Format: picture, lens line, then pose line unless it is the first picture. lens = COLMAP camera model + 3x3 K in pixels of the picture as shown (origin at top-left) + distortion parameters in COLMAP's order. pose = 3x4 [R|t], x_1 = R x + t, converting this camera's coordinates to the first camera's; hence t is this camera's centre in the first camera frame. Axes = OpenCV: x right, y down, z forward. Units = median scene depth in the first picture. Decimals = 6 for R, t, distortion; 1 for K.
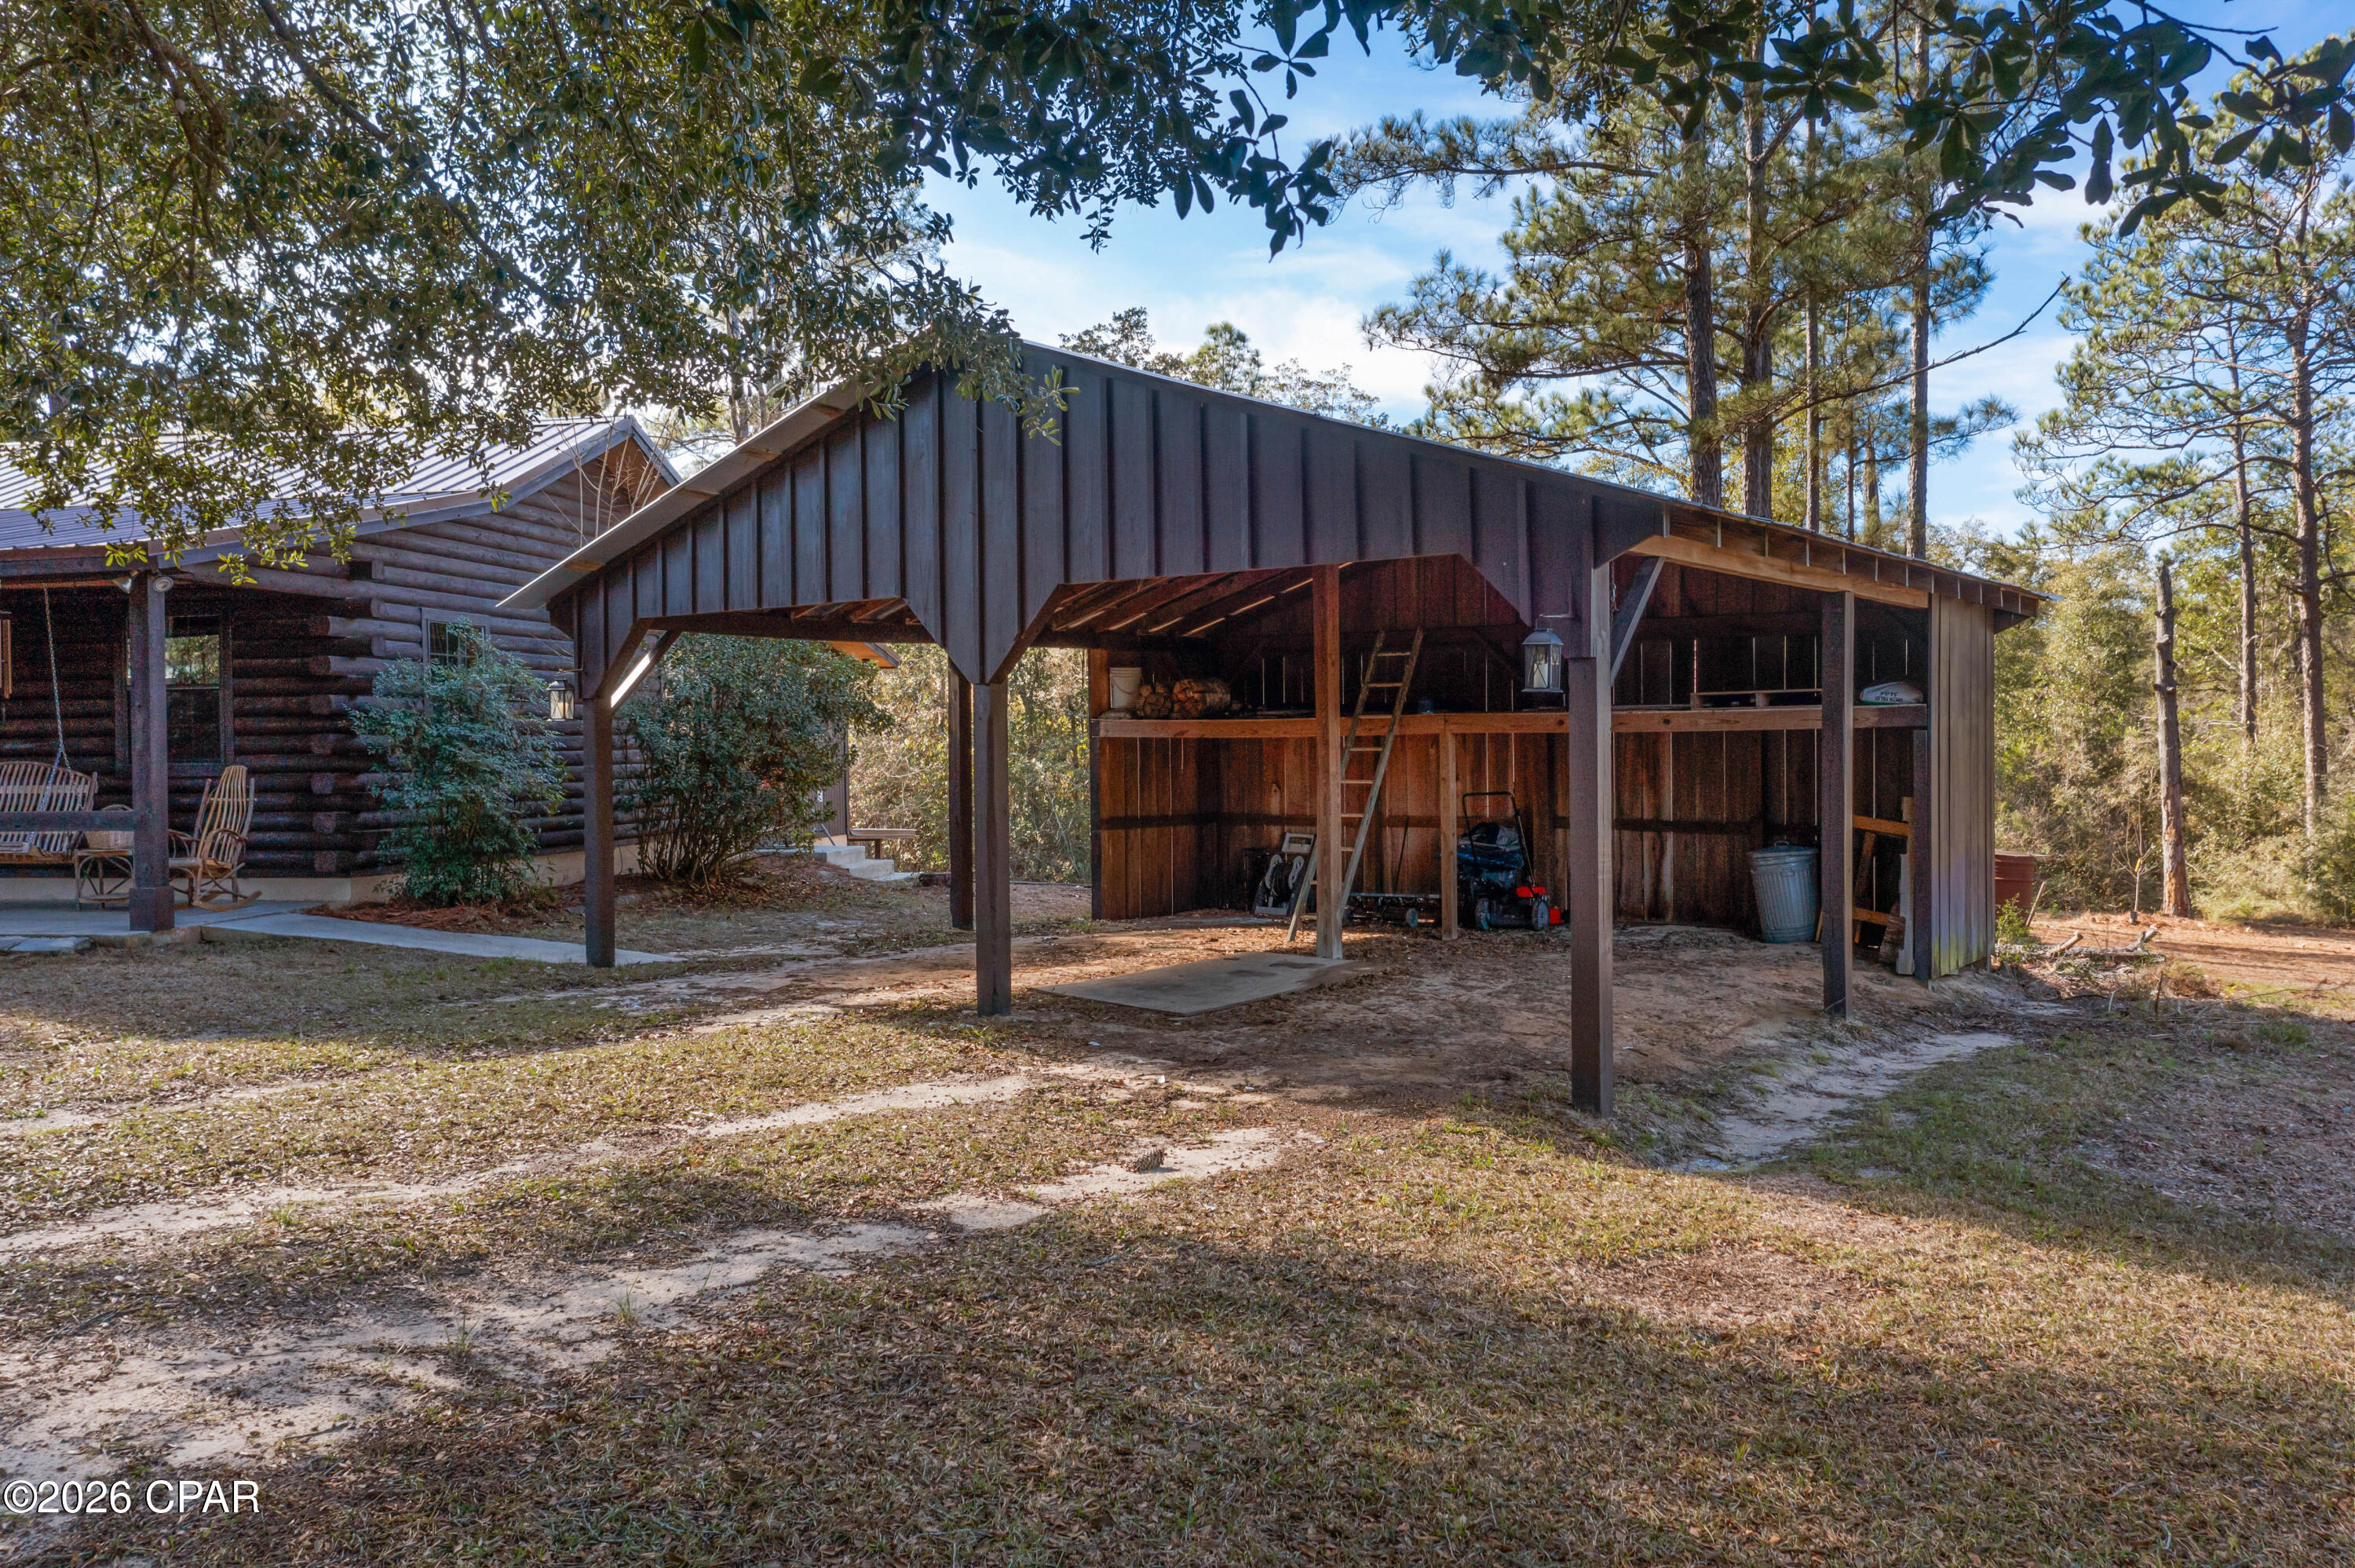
lens RADIAL K [[1905.2, 0, 1177.5], [0, 1905.2, 784.0], [0, 0, 1]] dist [-0.006628, 0.015226]
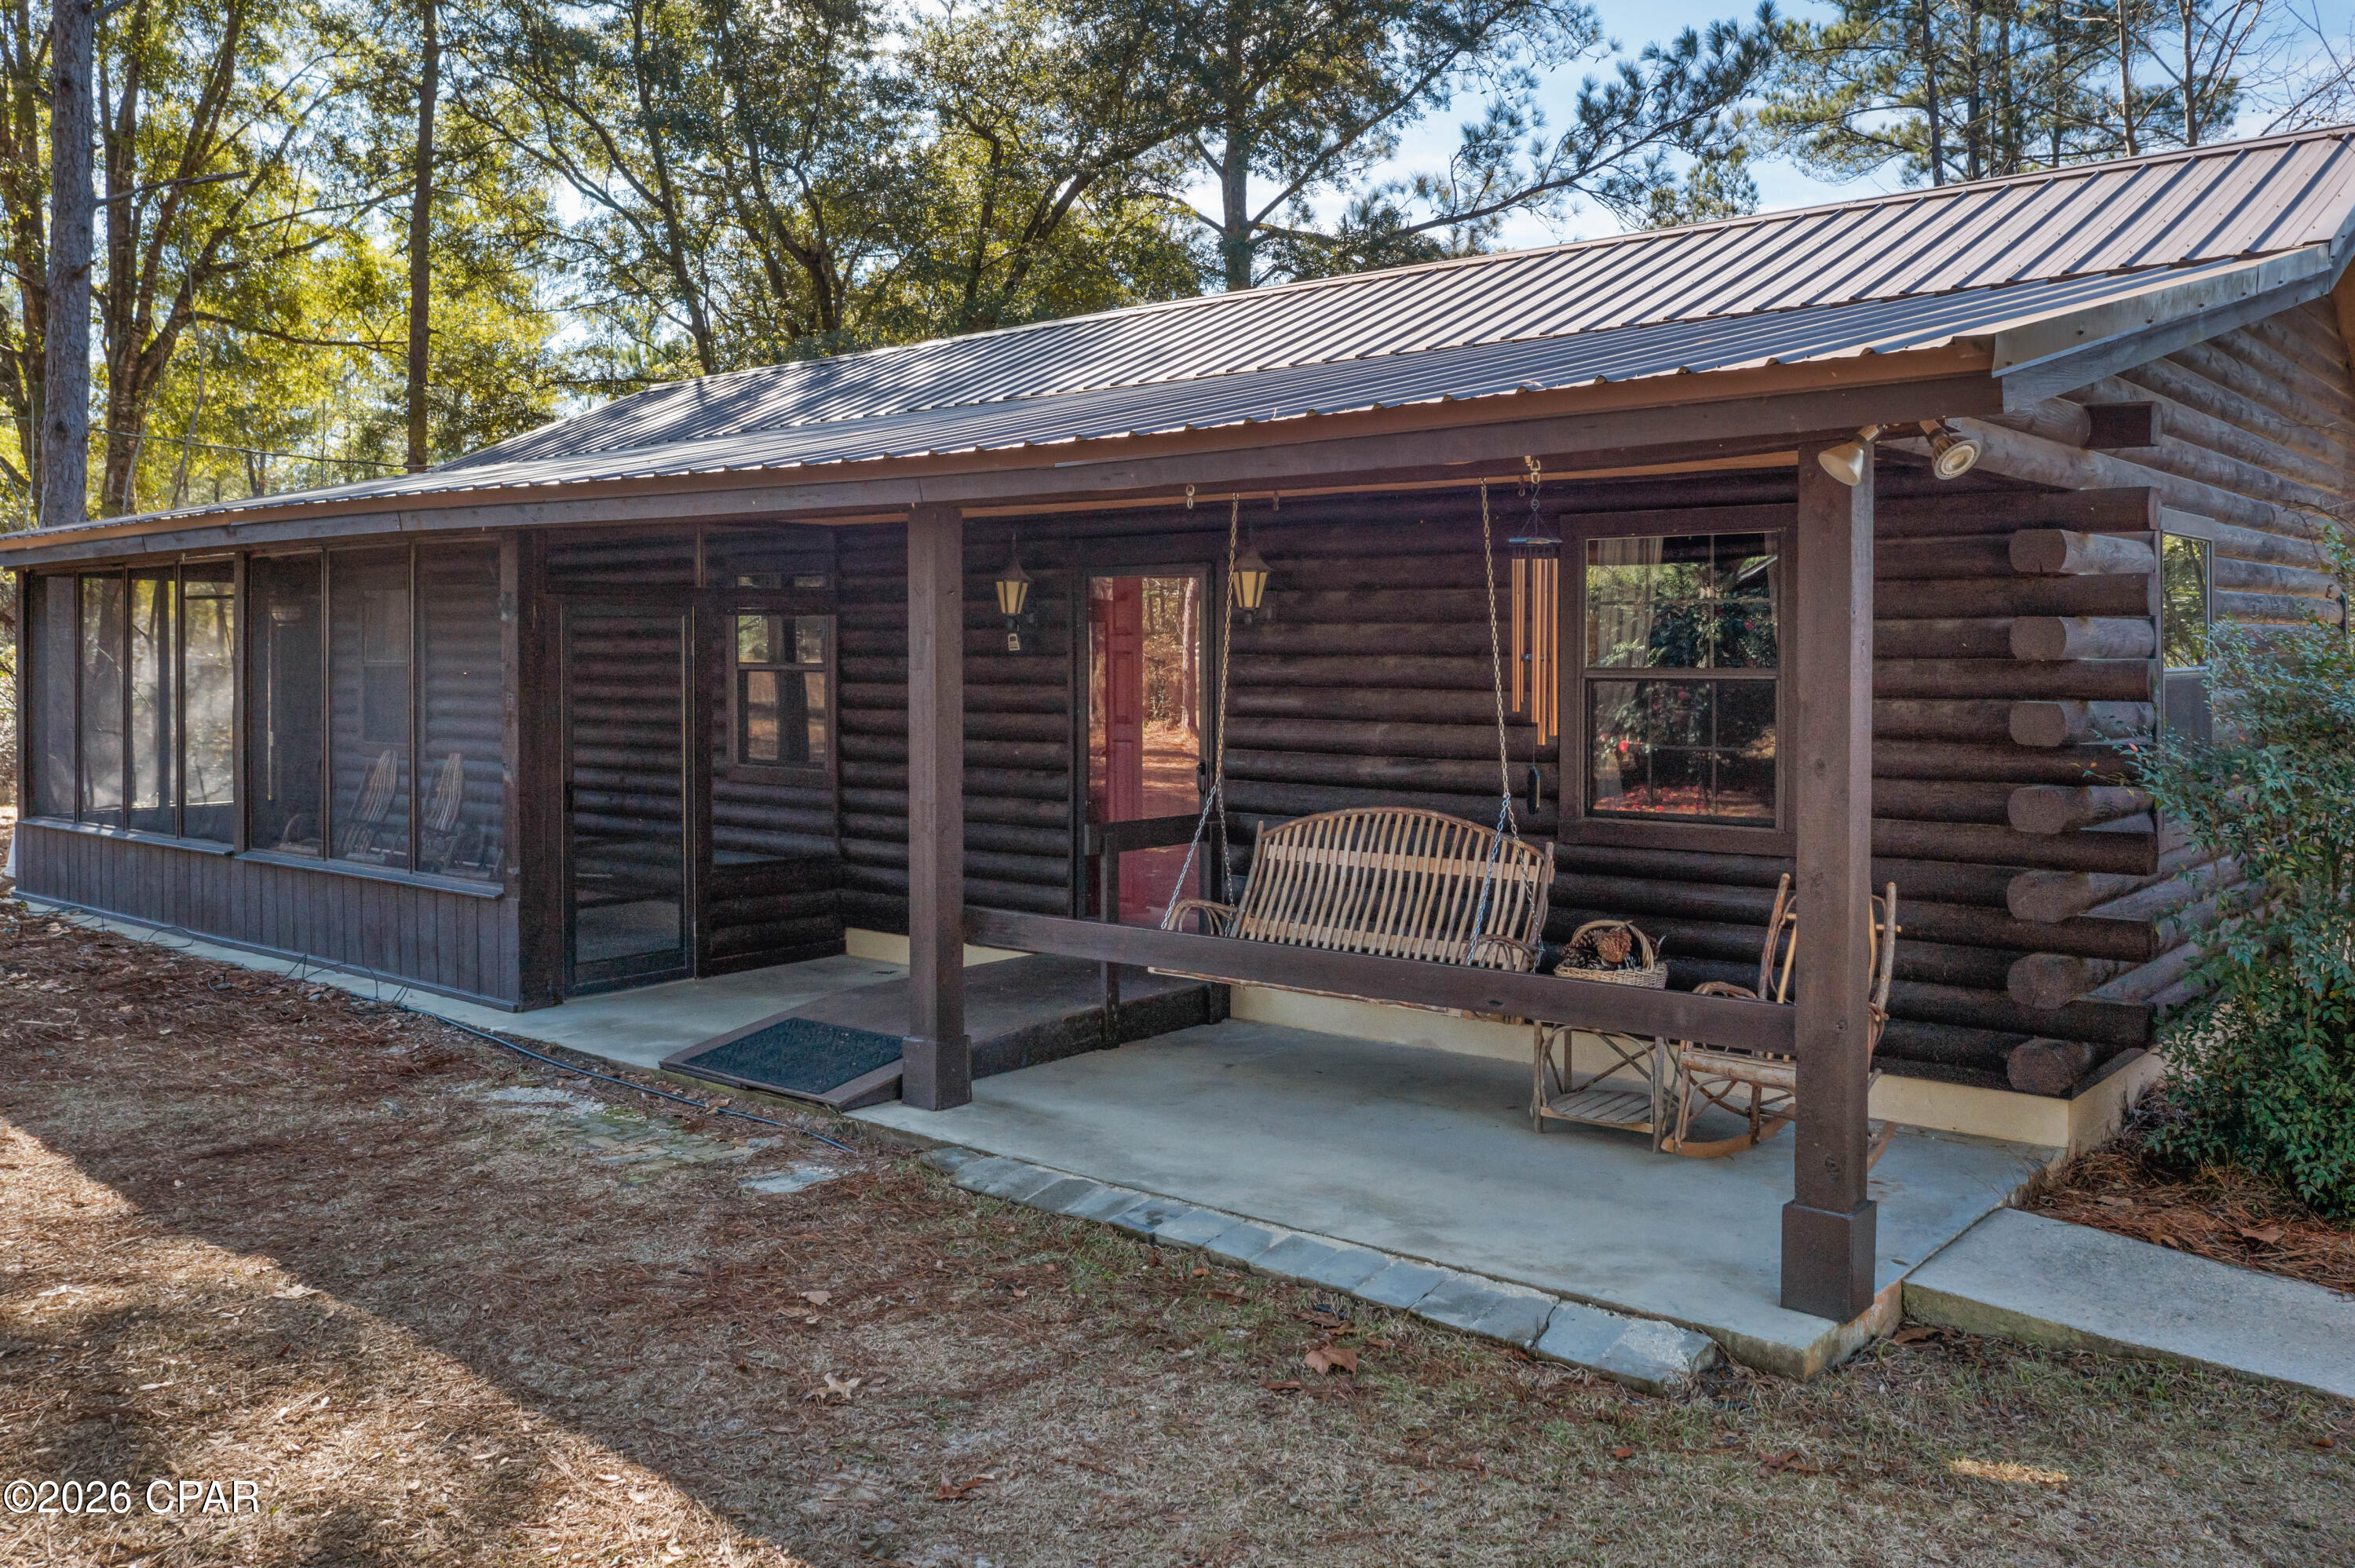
lens RADIAL K [[1905.2, 0, 1177.5], [0, 1905.2, 784.0], [0, 0, 1]] dist [-0.006628, 0.015226]
pose [[0.866959, 0.044681, -0.496372, -0.396607], [-0.018446, 0.998167, 0.057633, -0.049596], [0.498038, -0.040809, 0.866195, 0.497782]]
